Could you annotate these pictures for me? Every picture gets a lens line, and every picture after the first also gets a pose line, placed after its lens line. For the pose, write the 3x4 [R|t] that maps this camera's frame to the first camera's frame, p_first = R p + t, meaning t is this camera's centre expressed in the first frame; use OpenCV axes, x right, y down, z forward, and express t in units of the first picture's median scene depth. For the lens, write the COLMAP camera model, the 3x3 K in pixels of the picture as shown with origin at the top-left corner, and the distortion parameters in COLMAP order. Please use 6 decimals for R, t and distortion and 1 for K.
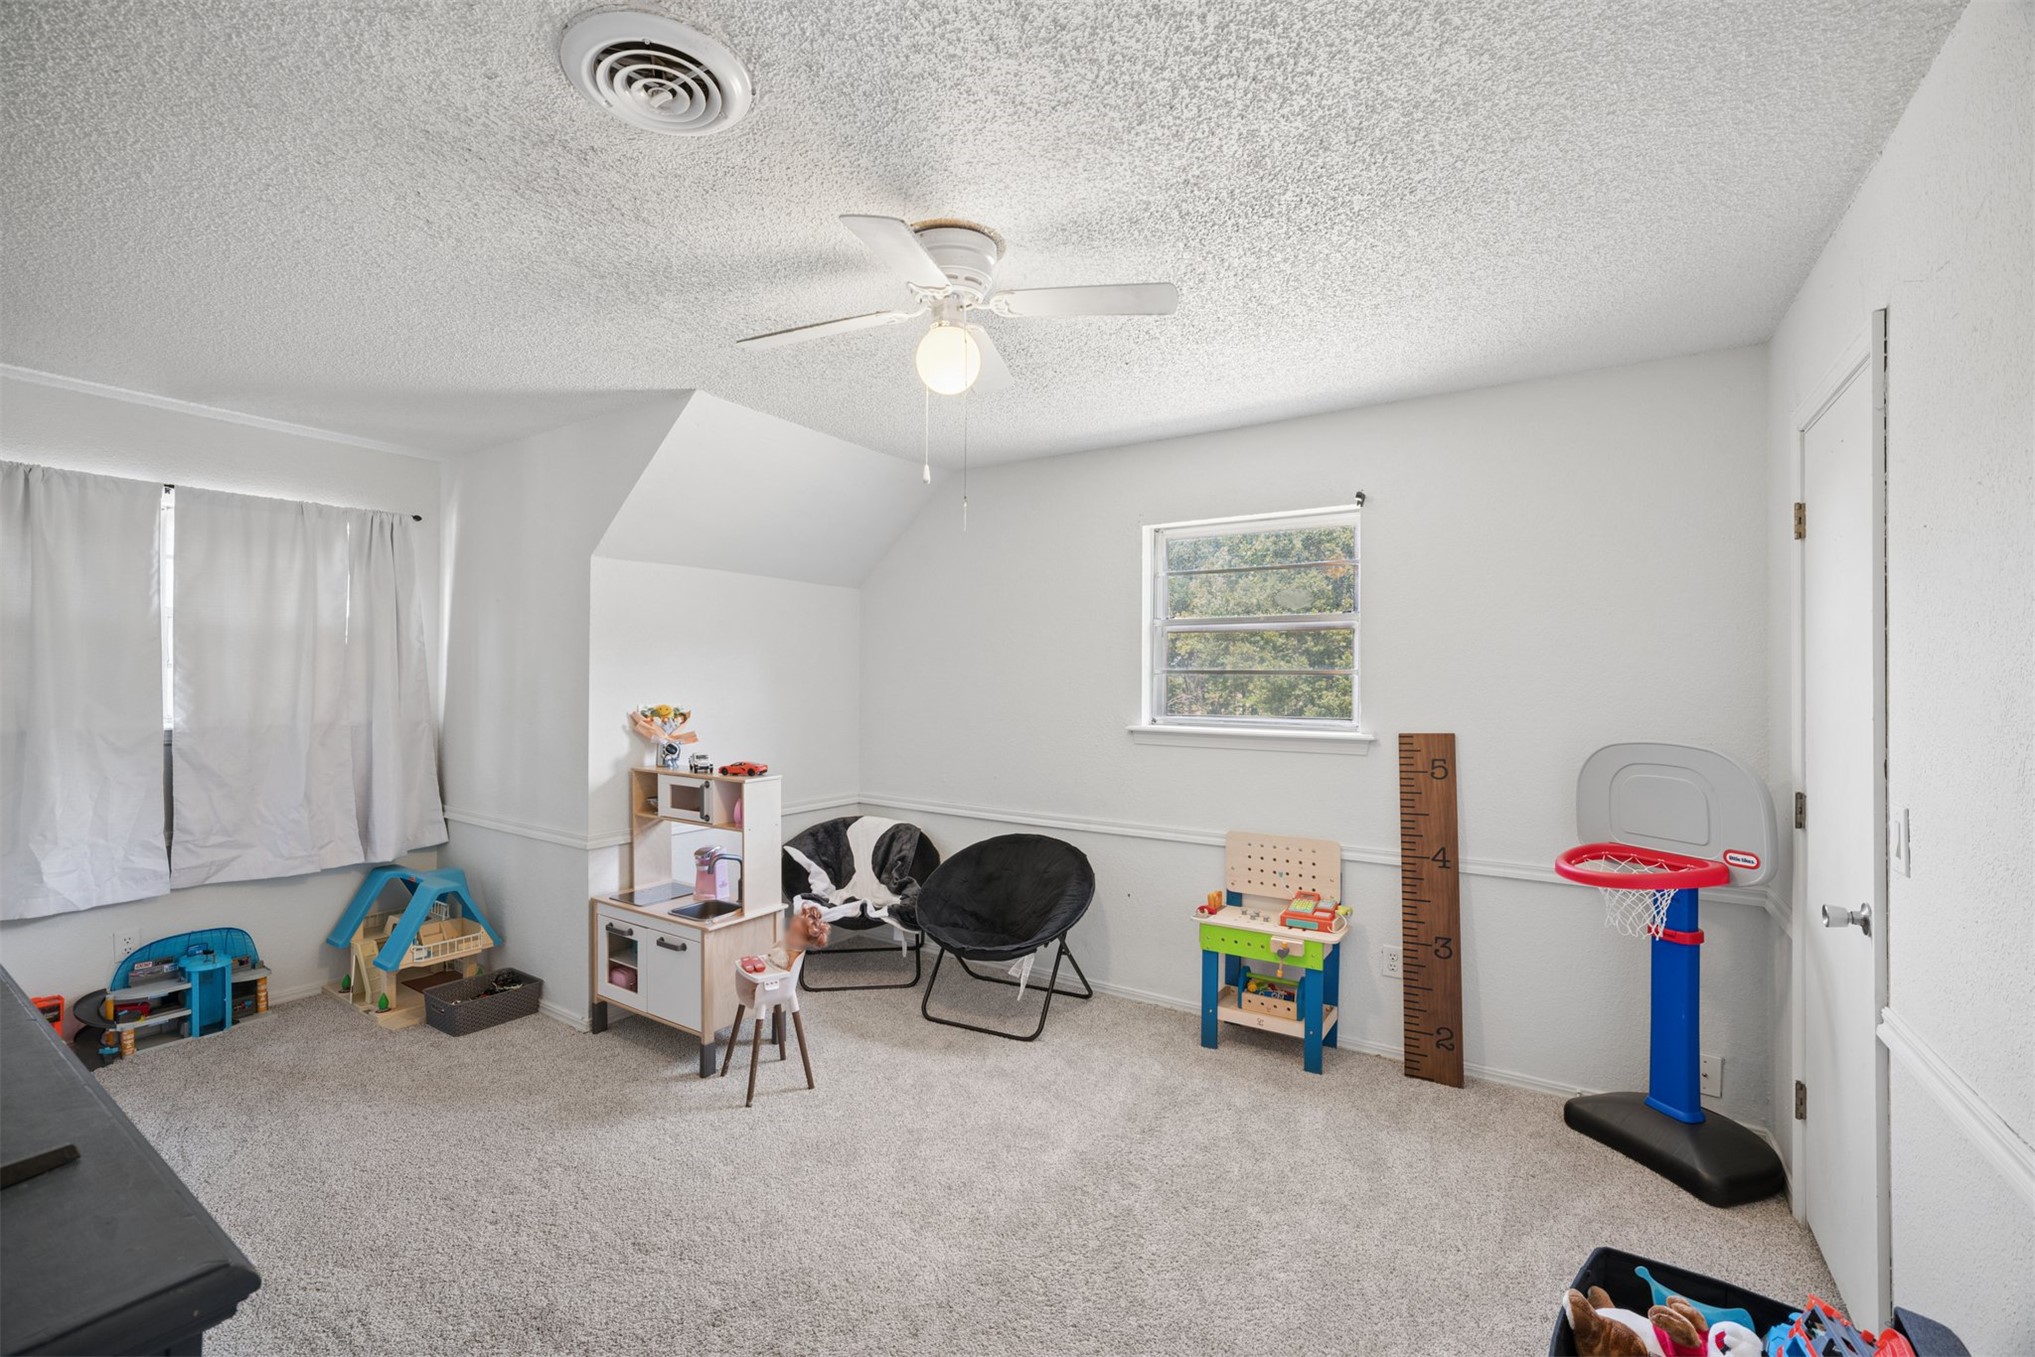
lens RADIAL K [[843.1, 0, 1004.4], [0, 843.1, 676.1], [0, 0, 1]] dist [-0.000034, 0.000013]
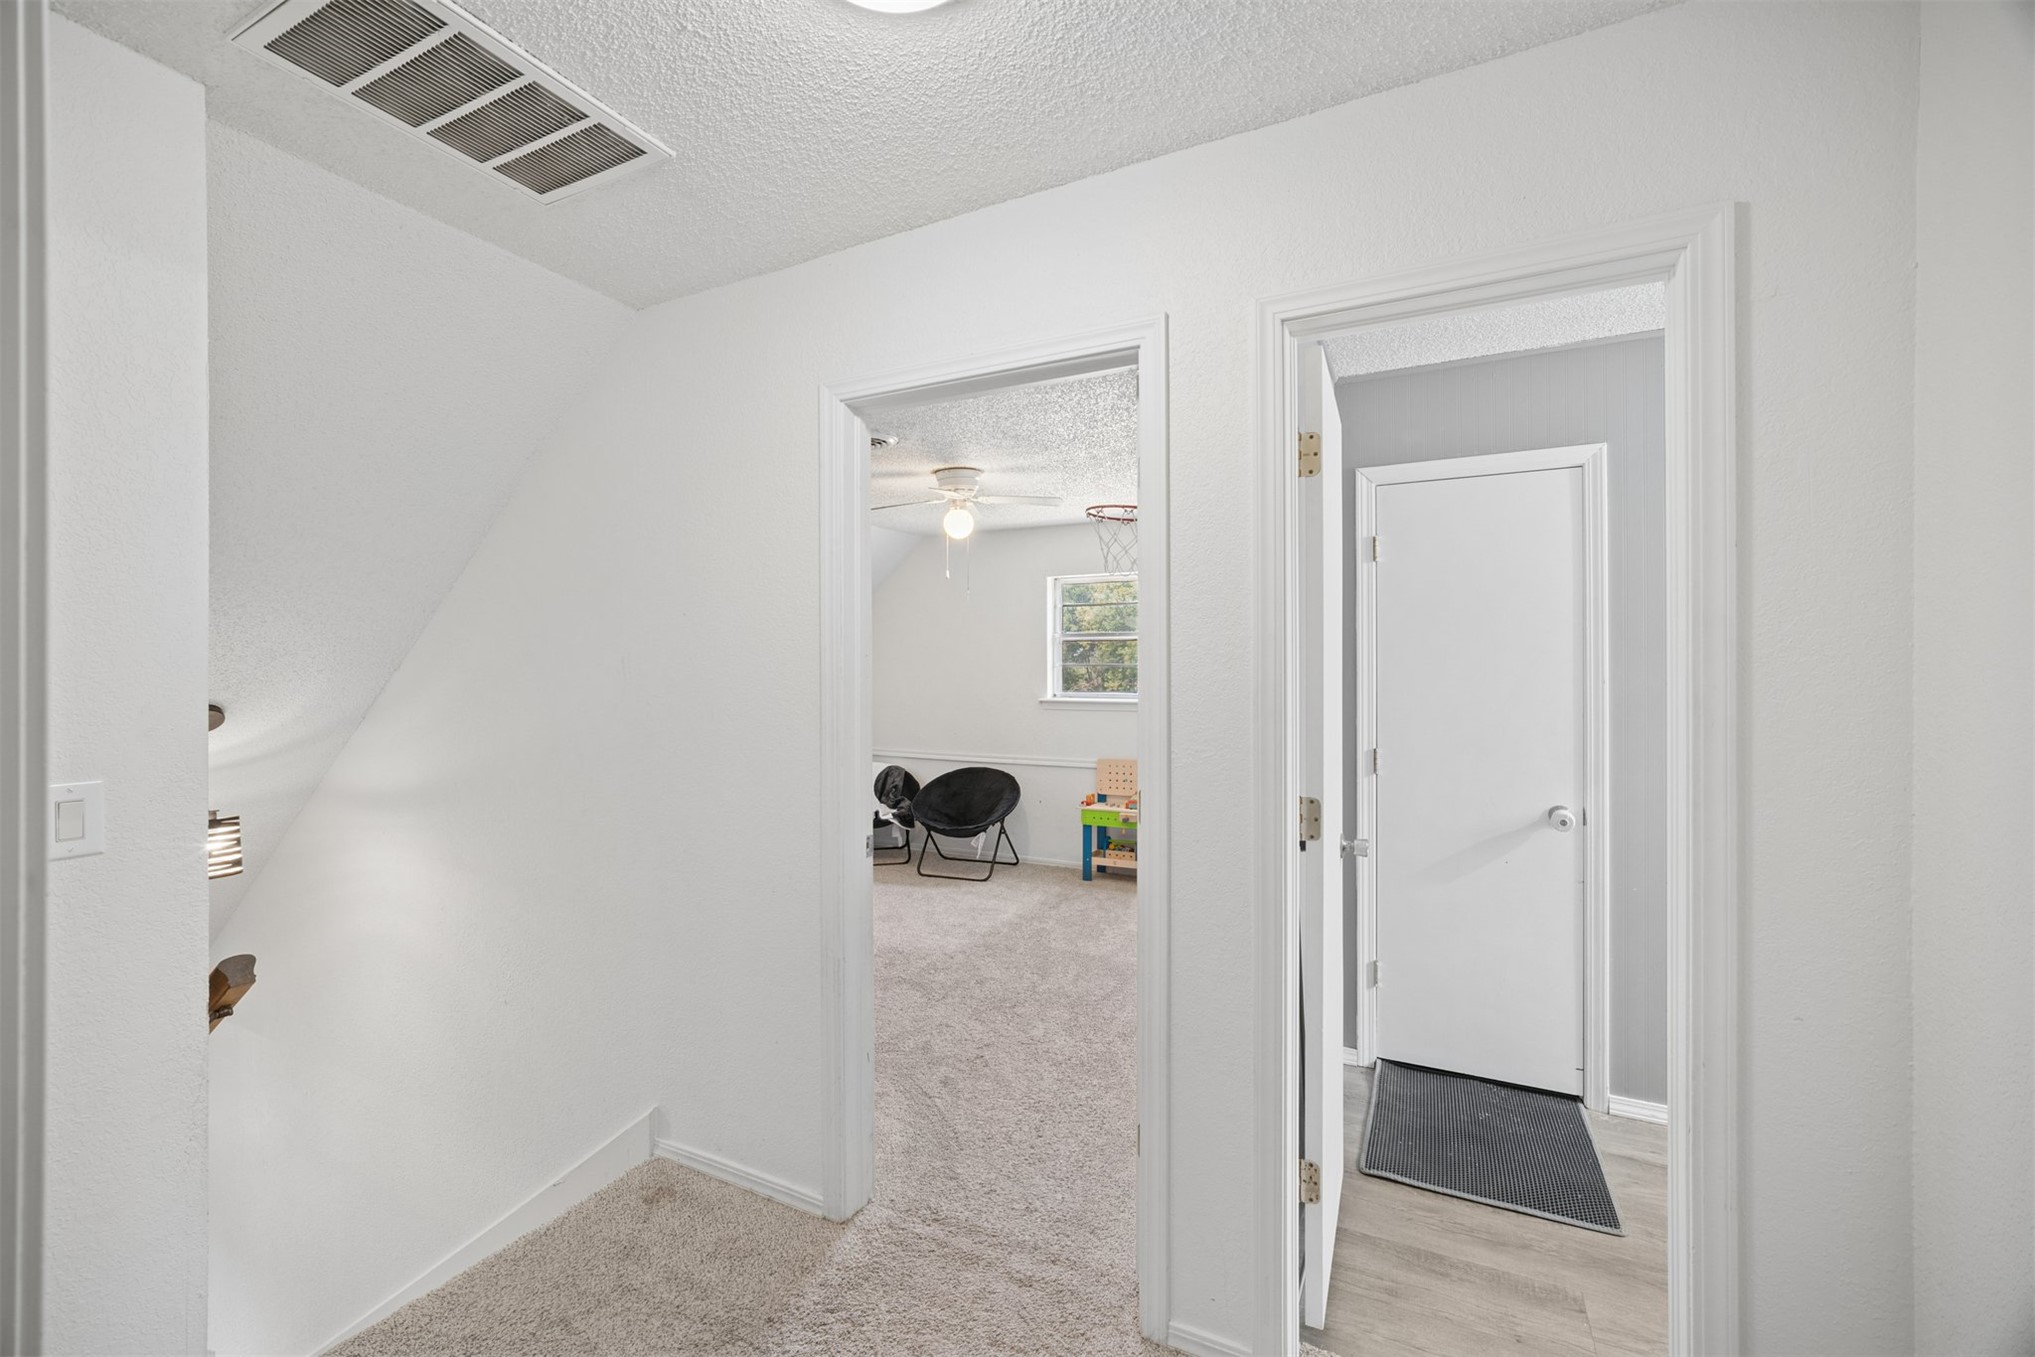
lens RADIAL K [[843.1, 0, 1019.9], [0, 843.1, 671.2], [0, 0, 1]] dist [-0.000034, 0.000013]
pose [[0.991467, -0.007560, 0.130137, -0.111774], [0.006905, 0.999961, 0.005481, -0.002987], [-0.130173, -0.004536, 0.991481, -0.668334]]
